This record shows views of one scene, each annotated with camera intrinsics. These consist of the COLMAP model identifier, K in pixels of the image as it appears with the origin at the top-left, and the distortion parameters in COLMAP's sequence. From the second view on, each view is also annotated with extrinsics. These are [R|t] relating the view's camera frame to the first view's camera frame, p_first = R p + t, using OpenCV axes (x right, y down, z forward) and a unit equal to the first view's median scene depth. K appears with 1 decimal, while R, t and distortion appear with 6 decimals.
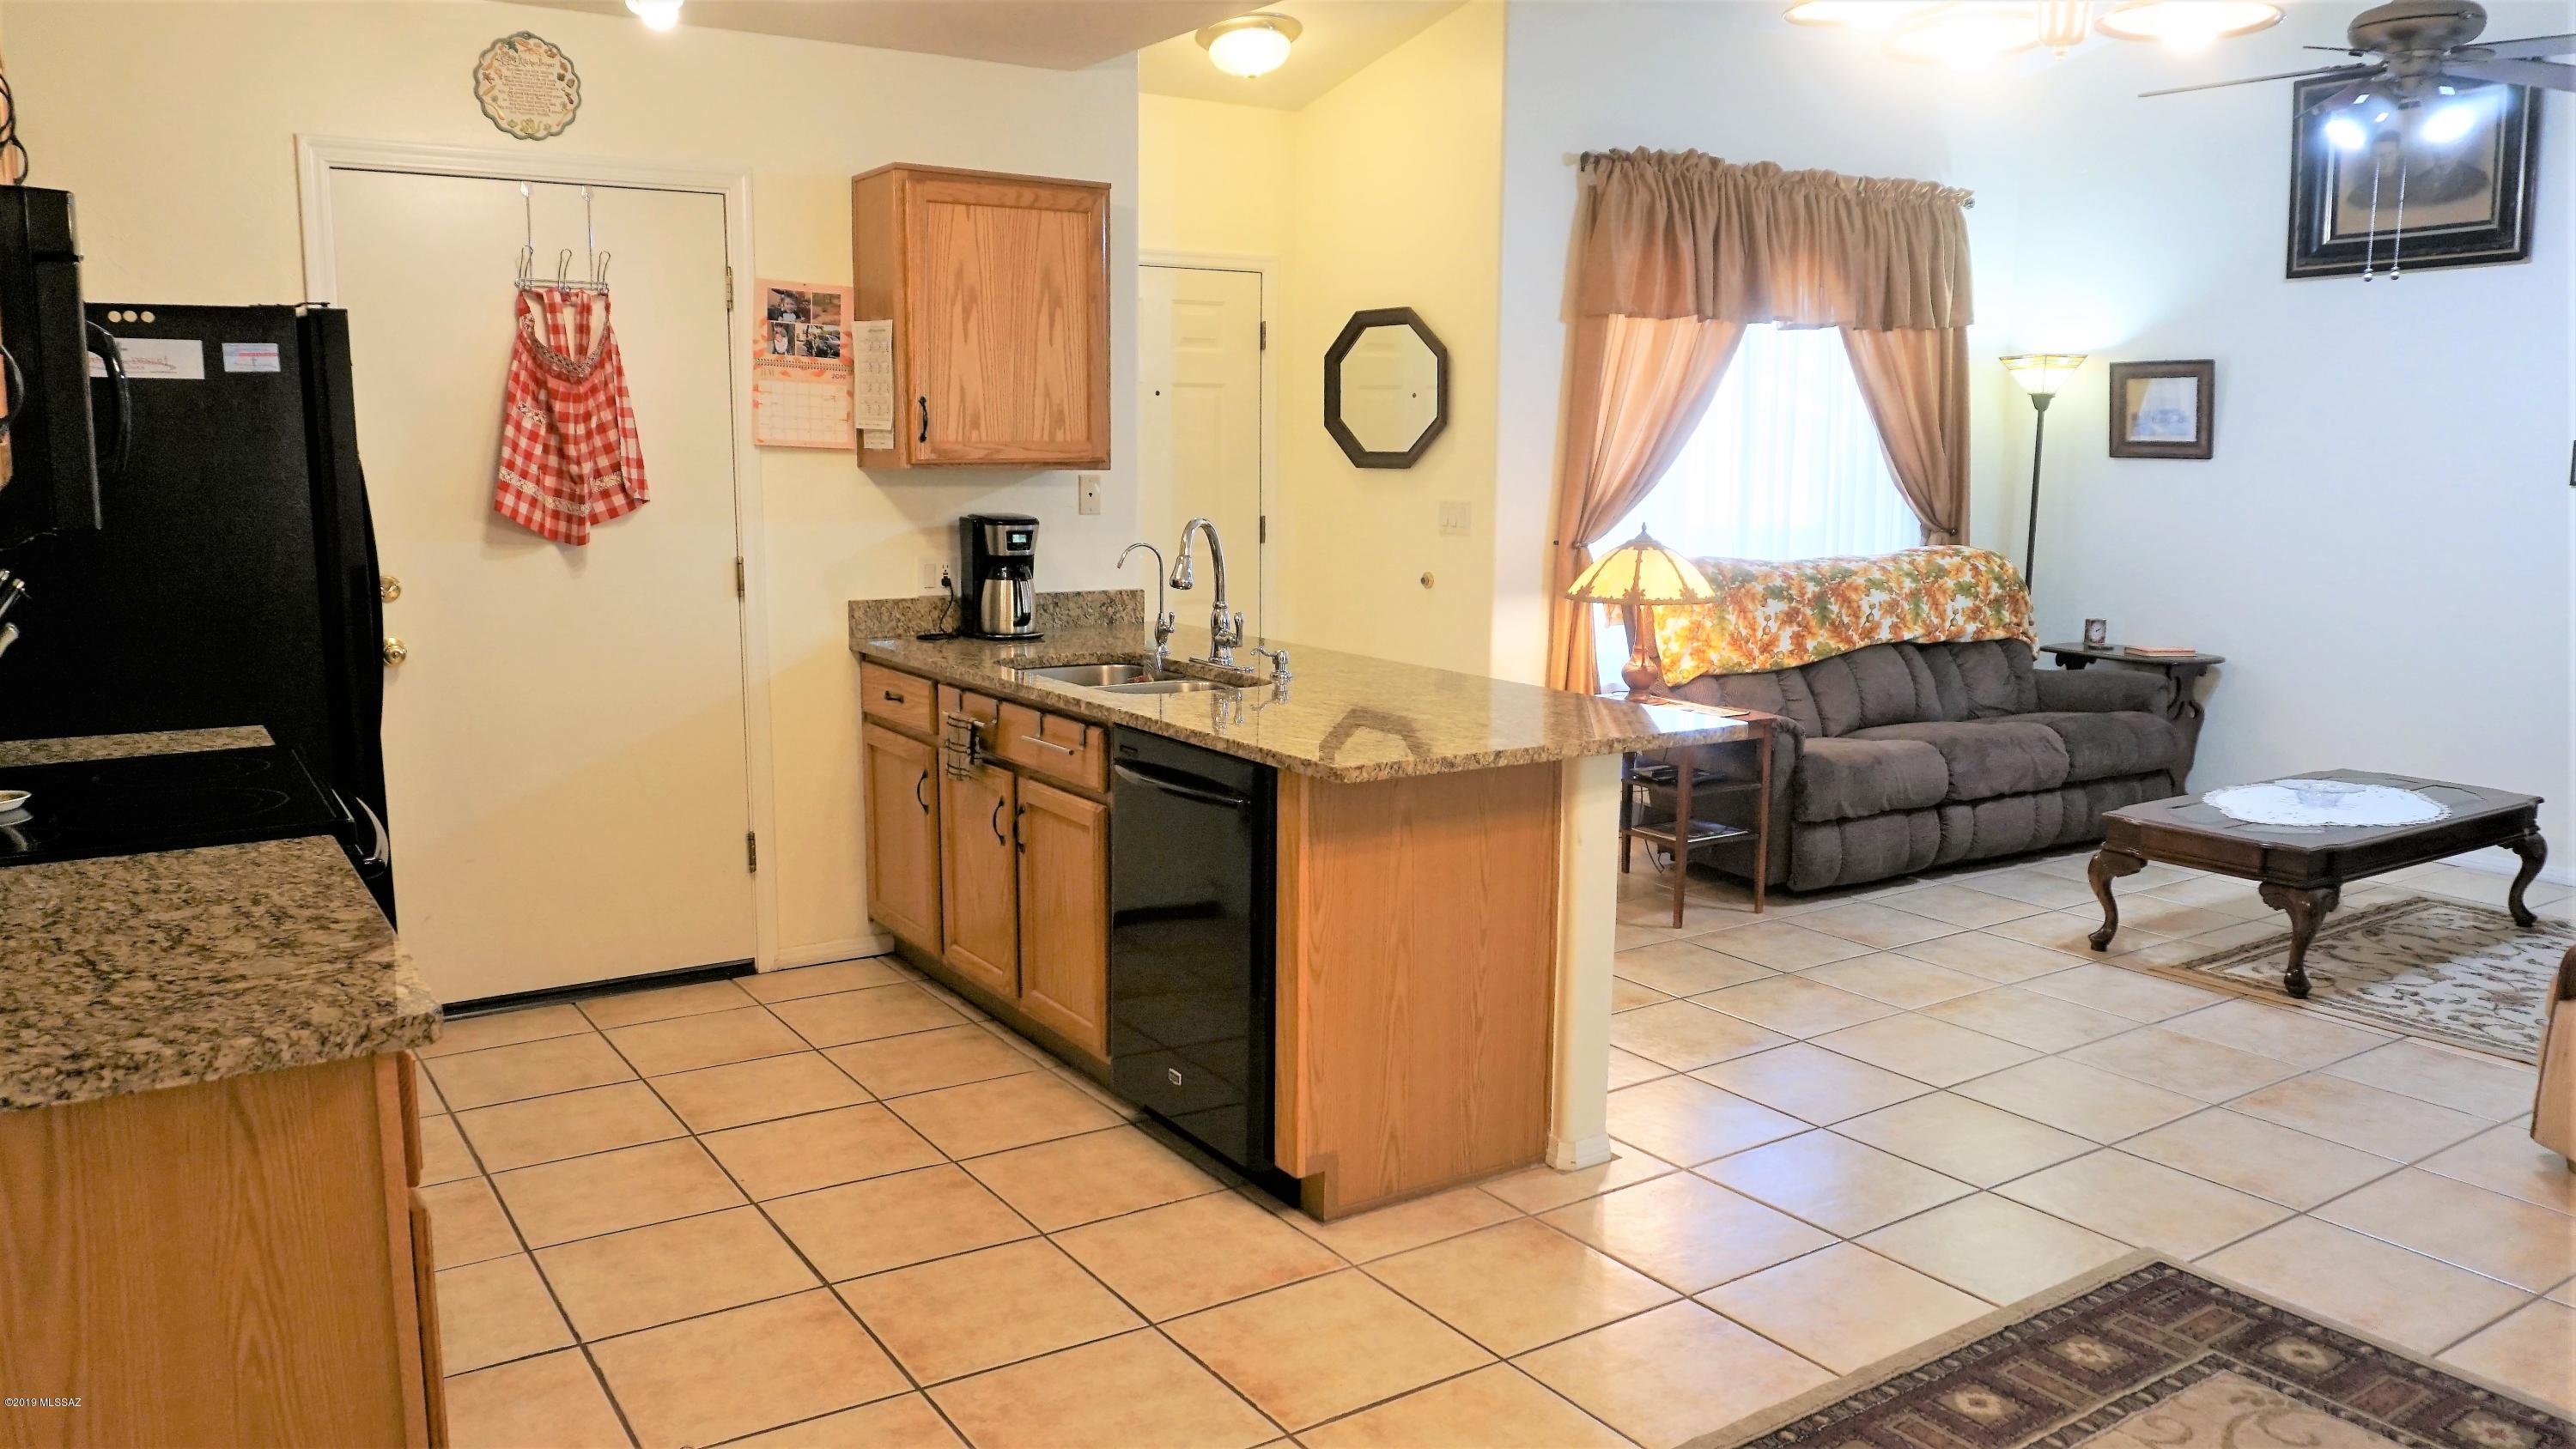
lens RADIAL K [[1843.4, 0, 1288.0], [0, 1843.4, 724.5], [0, 0, 1]] dist [-0.033179, 0.001731]
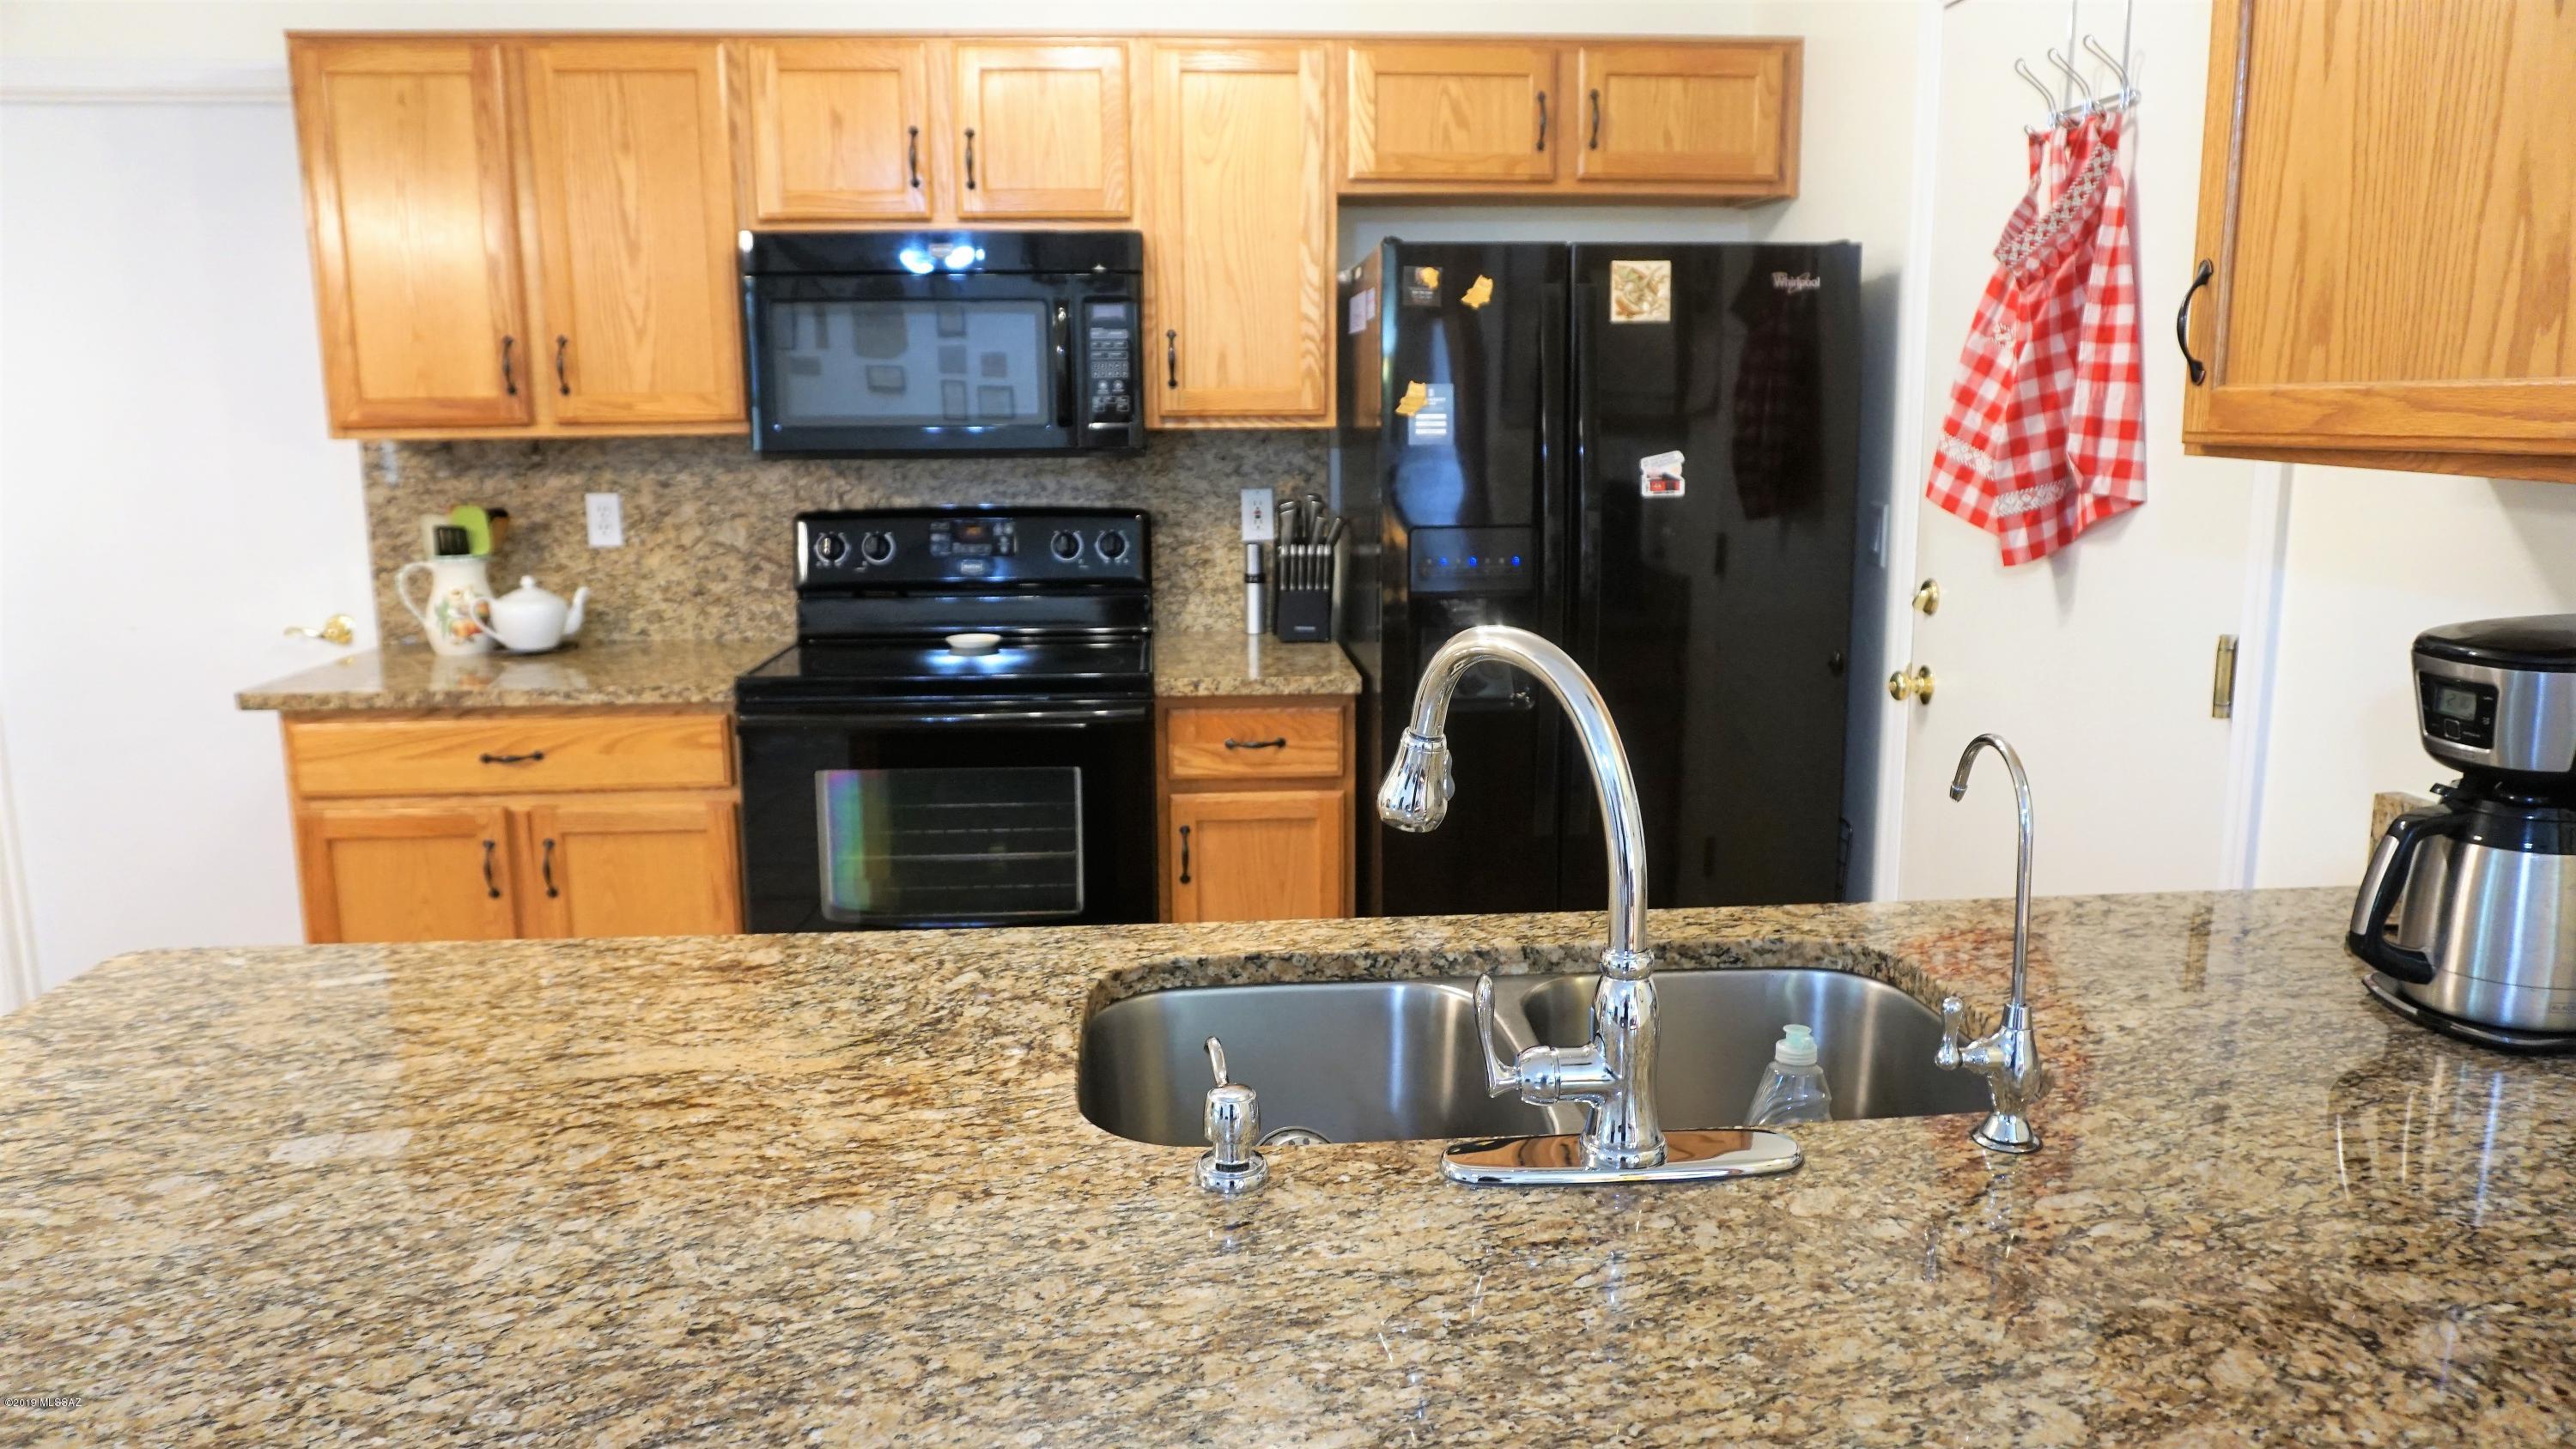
lens RADIAL K [[1714.3, 0, 1288.0], [0, 1714.3, 724.5], [0, 0, 1]] dist [-0.056793, 0.040696]
pose [[-0.485783, 0.159987, -0.859313, 0.199530], [-0.130432, 0.958831, 0.252251, -0.153363], [0.864293, 0.234621, -0.444916, 1.034617]]
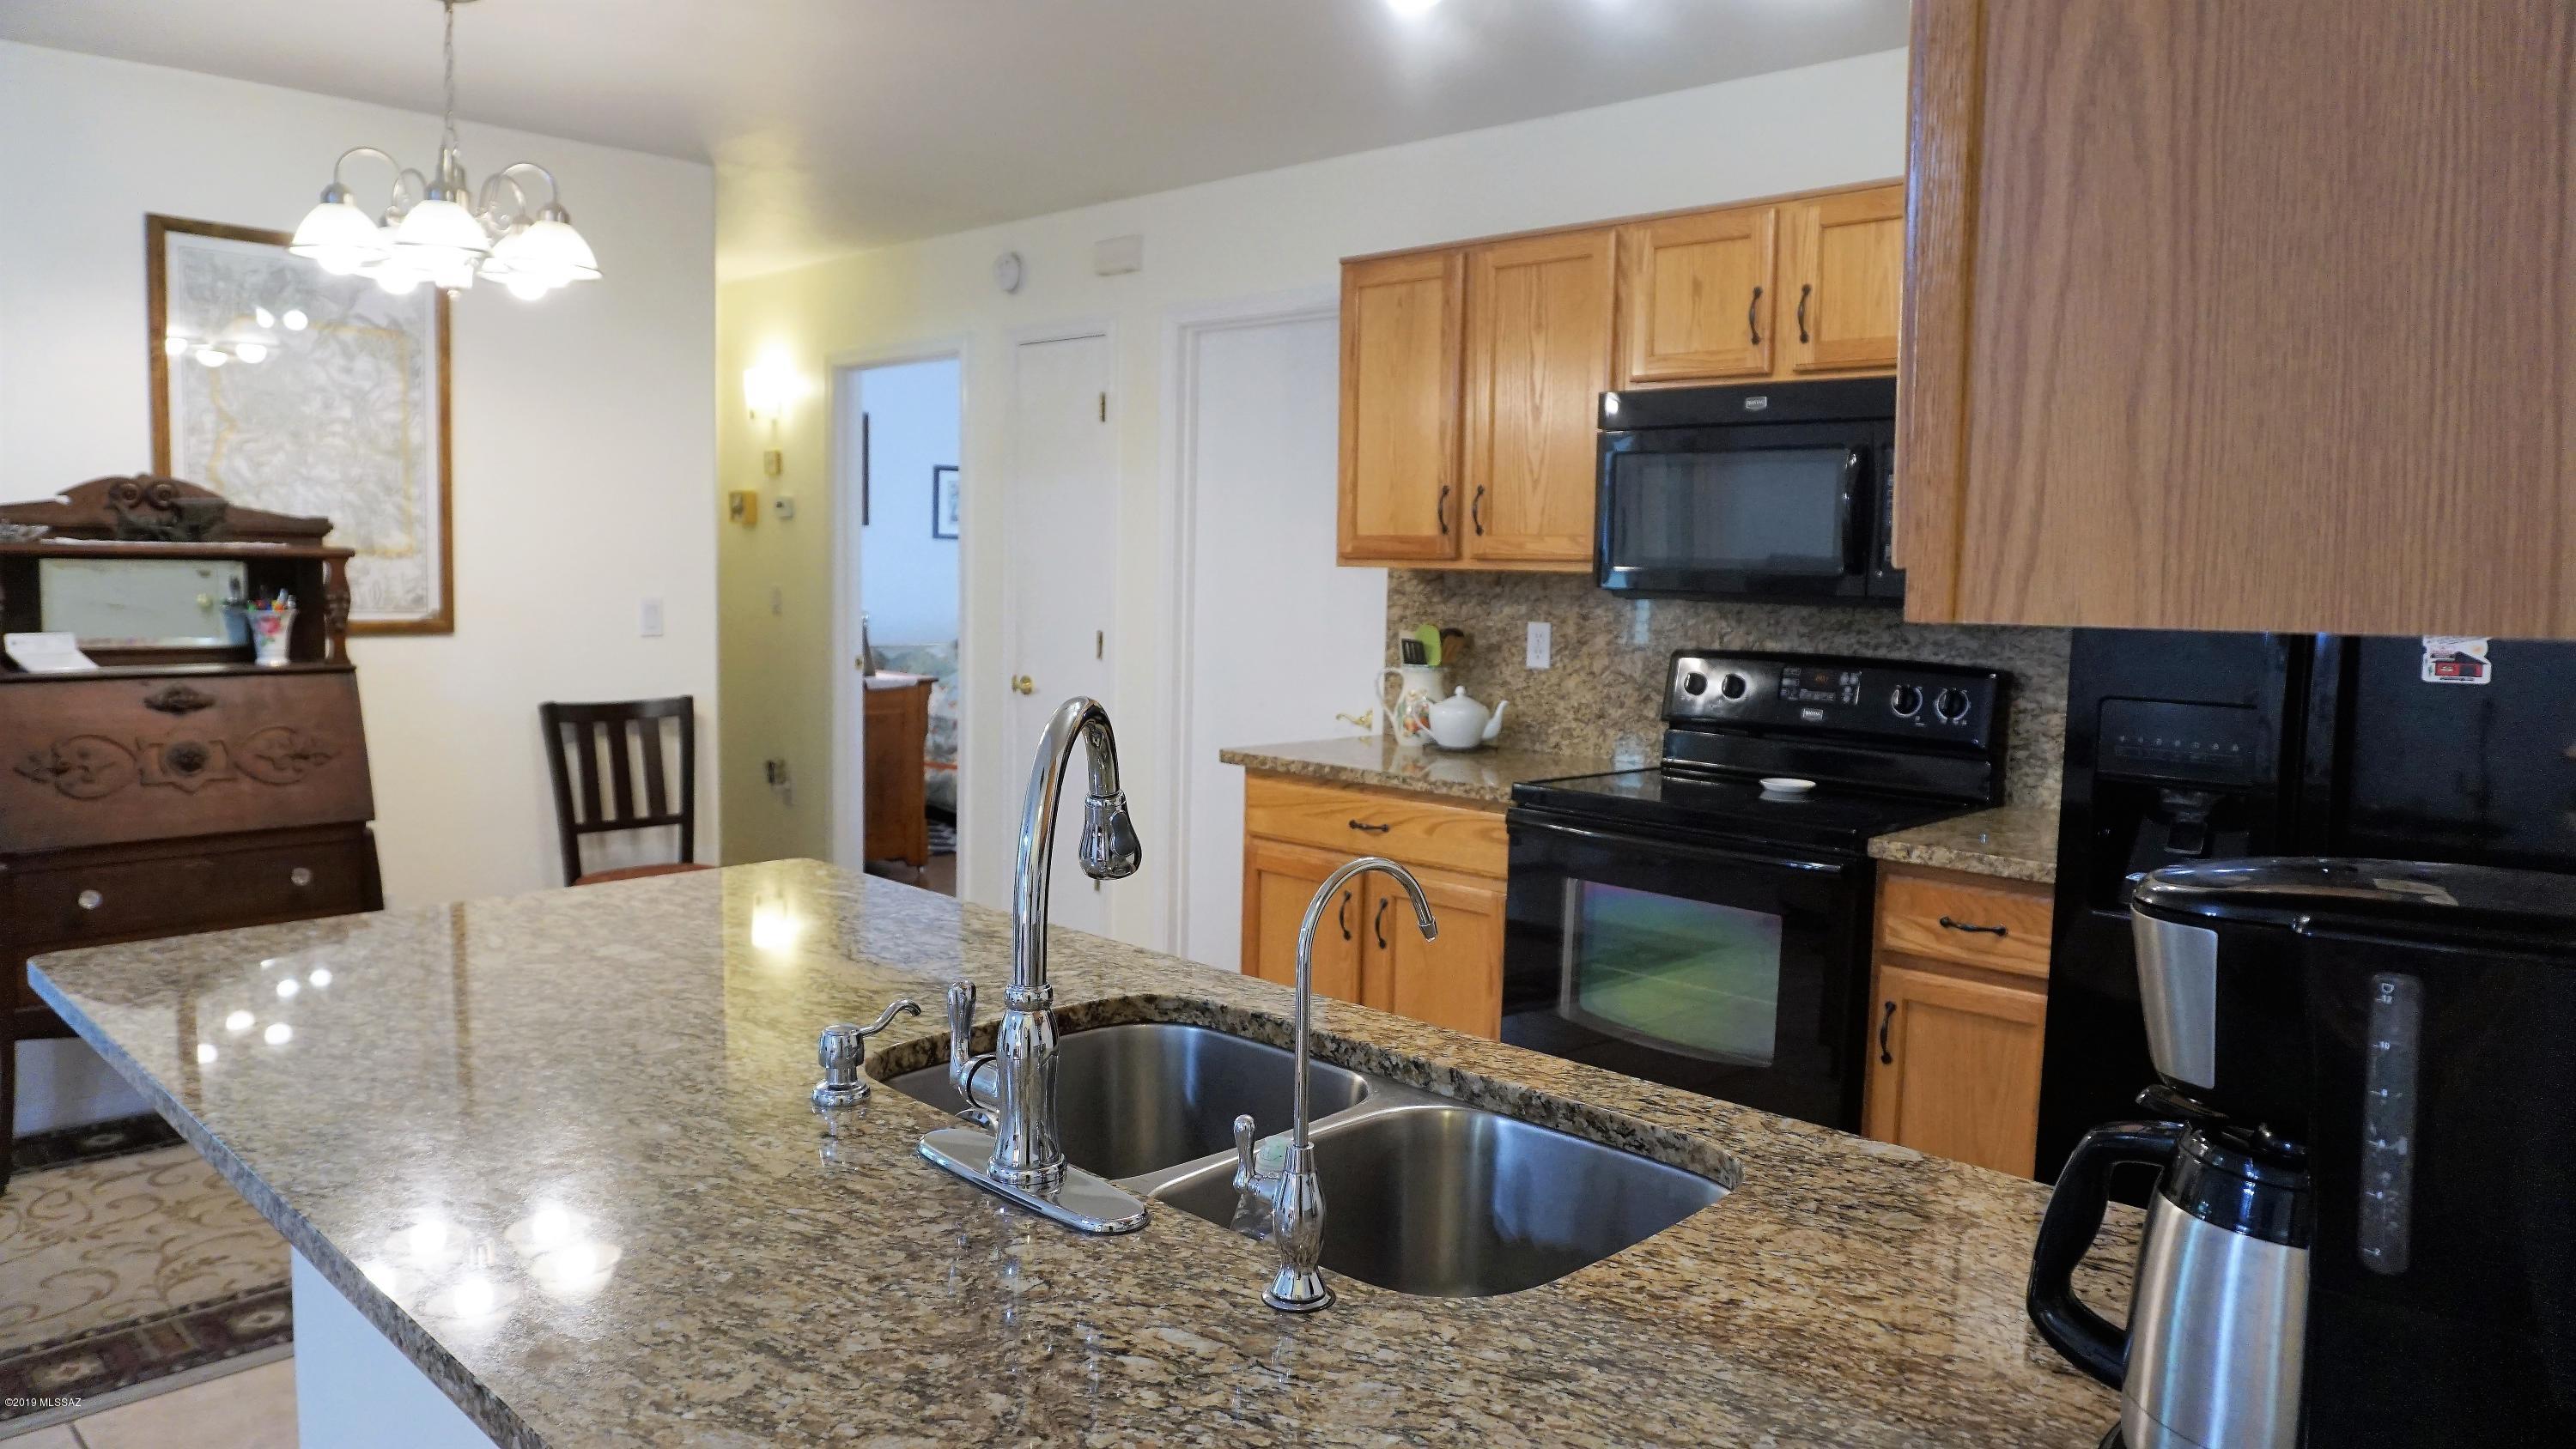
lens RADIAL K [[1712.5, 0, 1288.0], [0, 1712.5, 724.5], [0, 0, 1]] dist [-0.046585, 0.018228]
pose [[-0.977702, -0.006672, -0.209891, -0.018432], [-0.058468, 0.968622, 0.241562, -0.175816], [0.201694, 0.248448, -0.947414, 1.236742]]
